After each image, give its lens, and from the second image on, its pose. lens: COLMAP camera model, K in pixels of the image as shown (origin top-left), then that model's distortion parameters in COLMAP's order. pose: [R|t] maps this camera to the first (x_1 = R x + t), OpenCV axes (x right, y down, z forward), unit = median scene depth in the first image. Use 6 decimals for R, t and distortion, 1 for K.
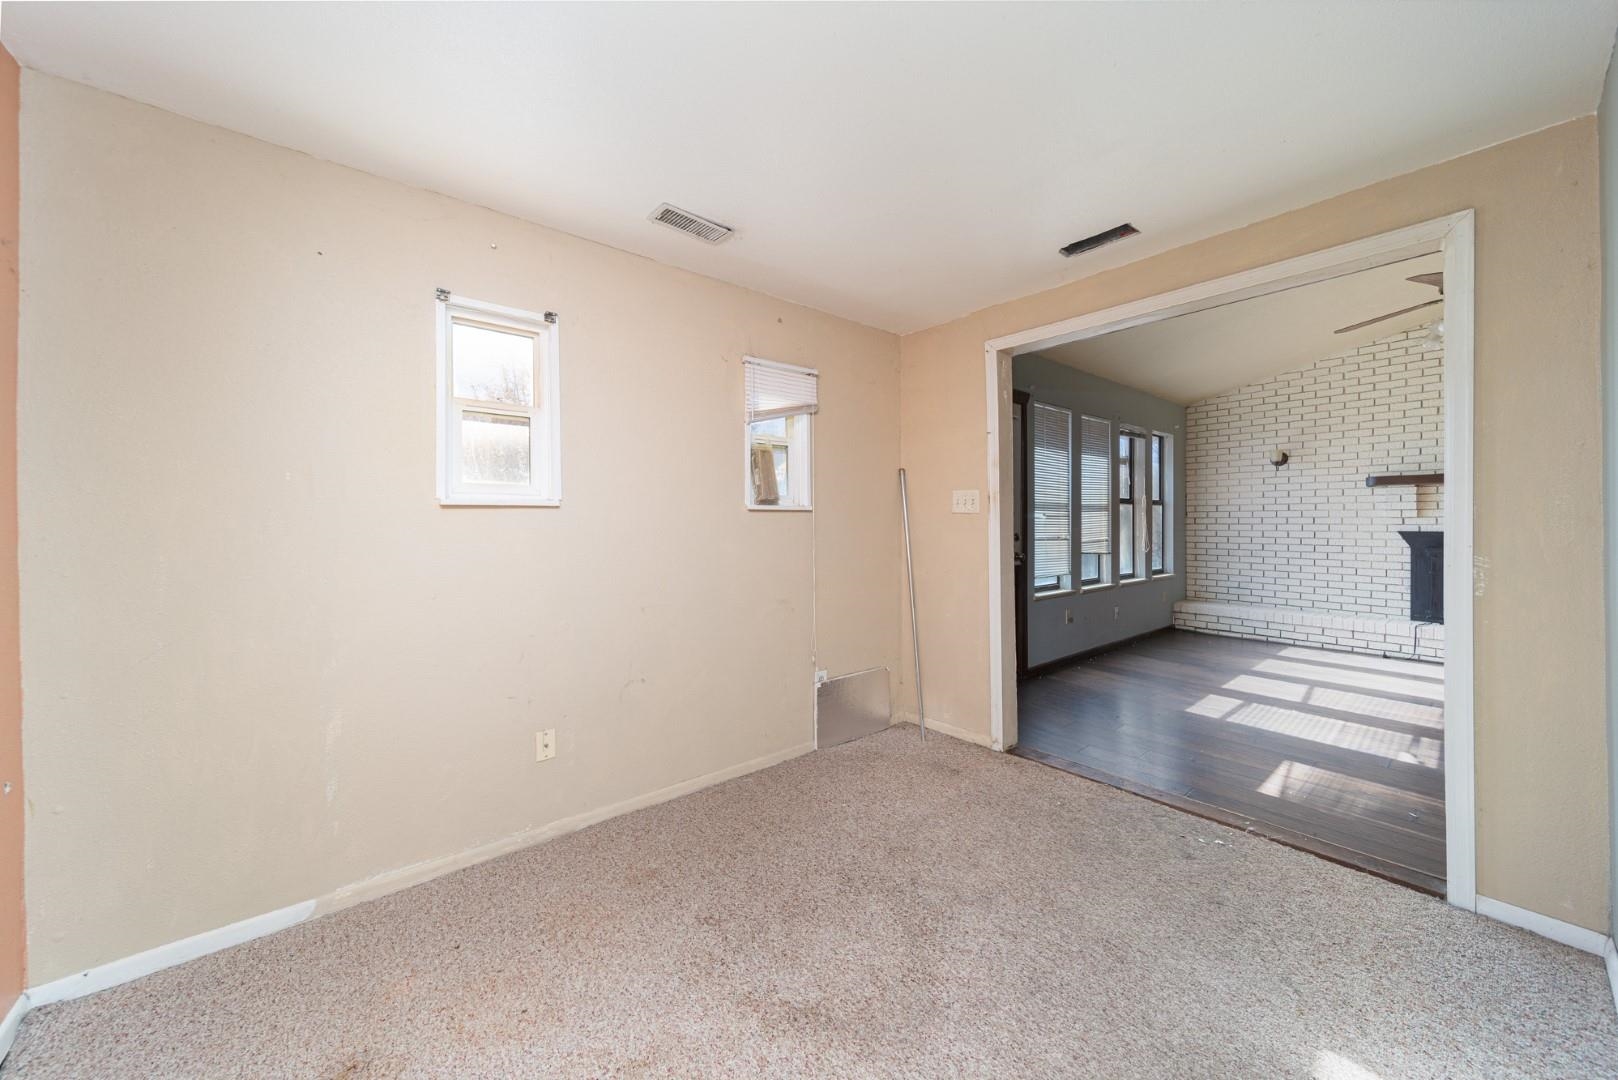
lens RADIAL K [[577.6, 0, 805.6], [0, 577.6, 523.9], [0, 0, 1]] dist [0.000975, 0.000086]
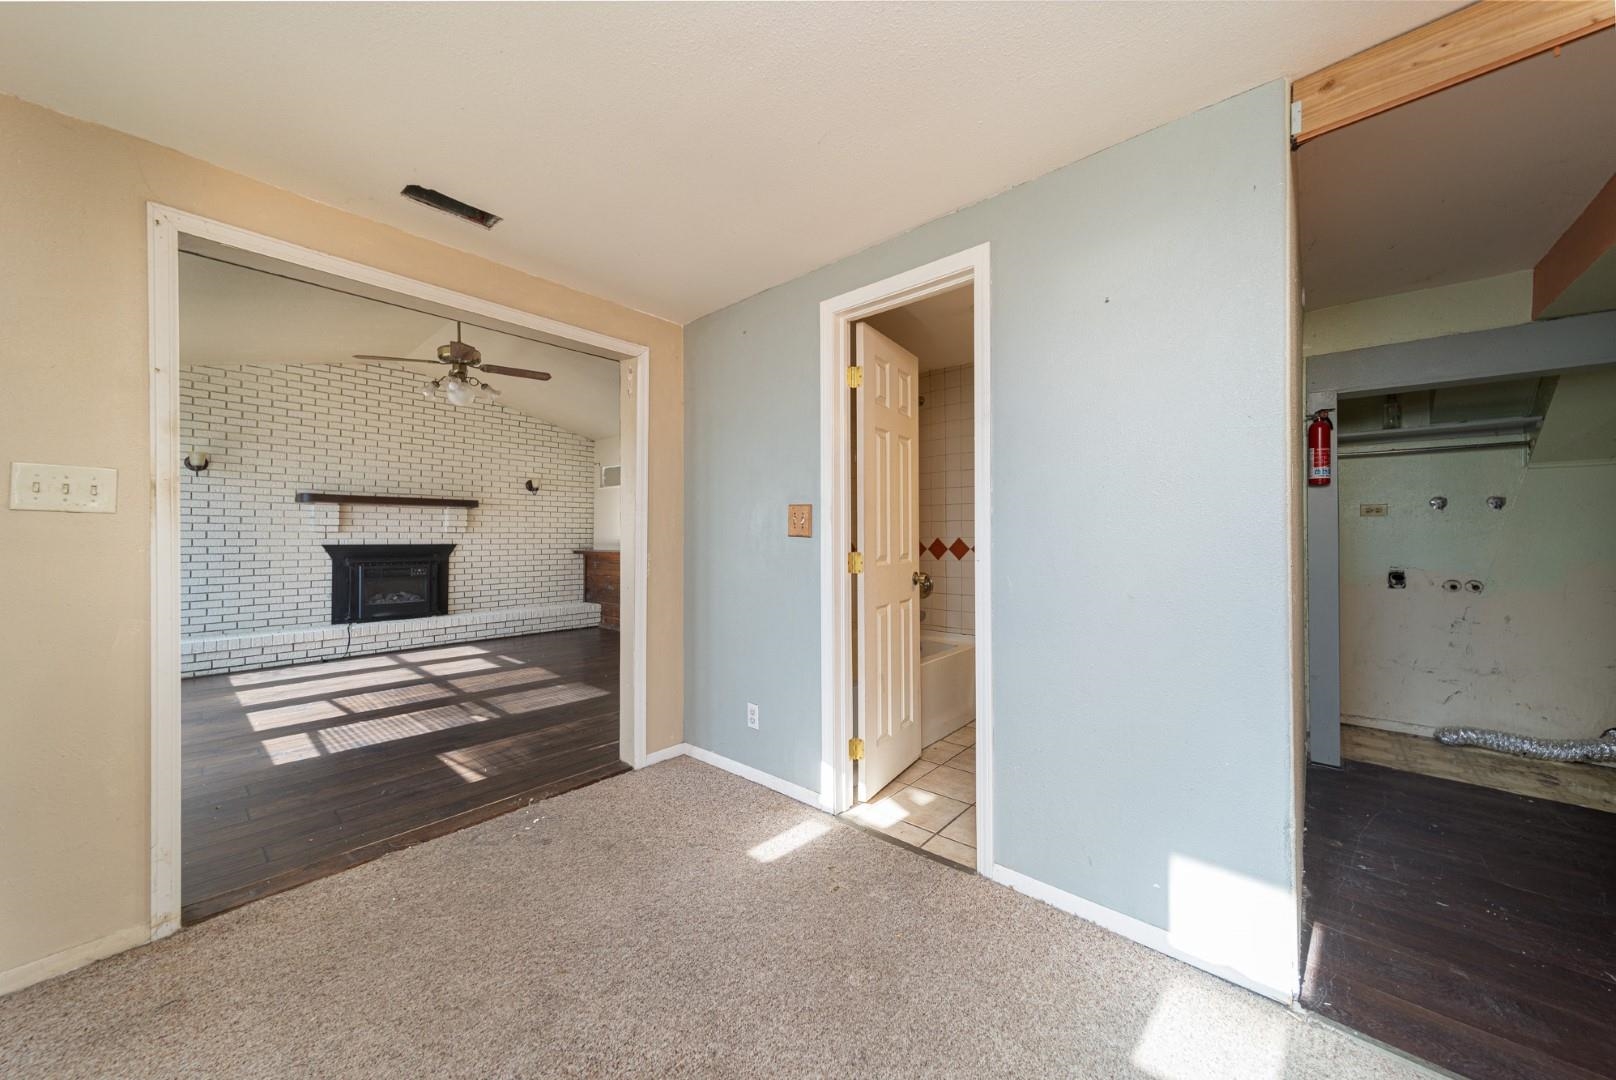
lens RADIAL K [[567.3, 0, 809.6], [0, 567.3, 531.5], [0, 0, 1]] dist [-0.000495, -0.000117]
pose [[-0.161986, 0.011975, 0.986720, -0.183151], [0.005421, 0.999922, -0.011246, 0.004621], [-0.986778, 0.003527, -0.162039, 0.268870]]
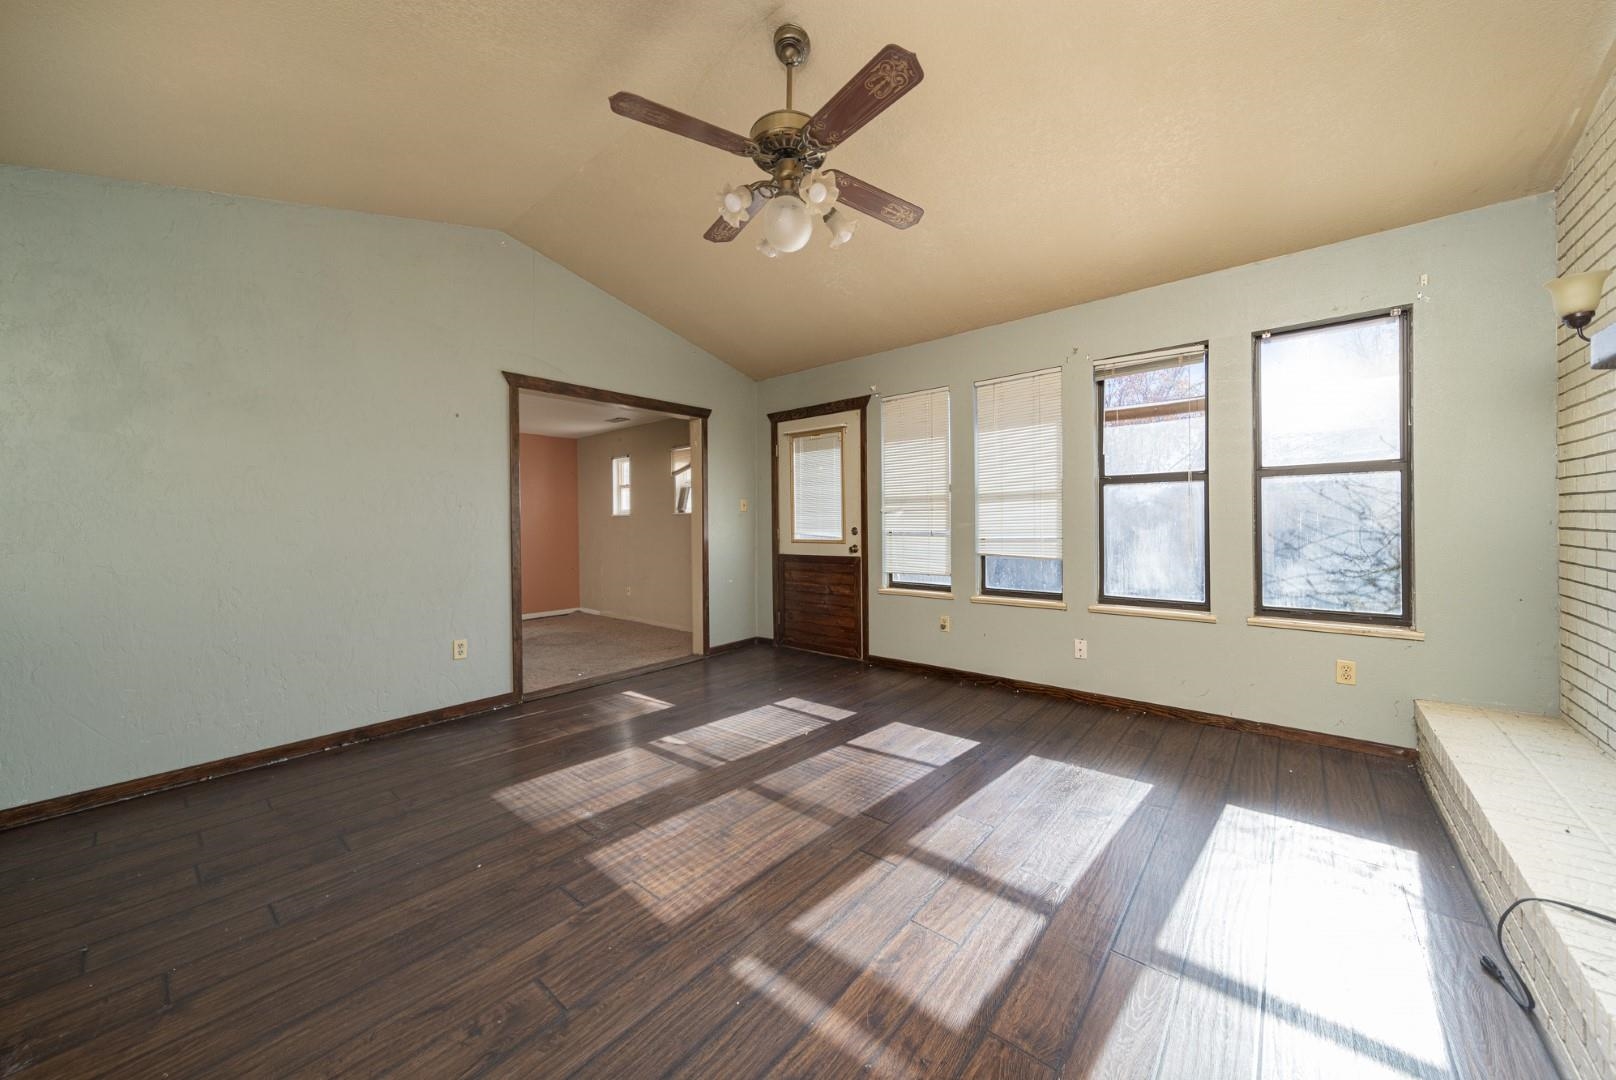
lens RADIAL K [[567.3, 0, 809.6], [0, 567.3, 531.5], [0, 0, 1]] dist [-0.000495, -0.000117]
pose [[0.184035, 0.019394, -0.982728, 1.175506], [0.008440, 0.999737, 0.021311, 0.000543], [0.982883, -0.012216, 0.183823, 0.592909]]
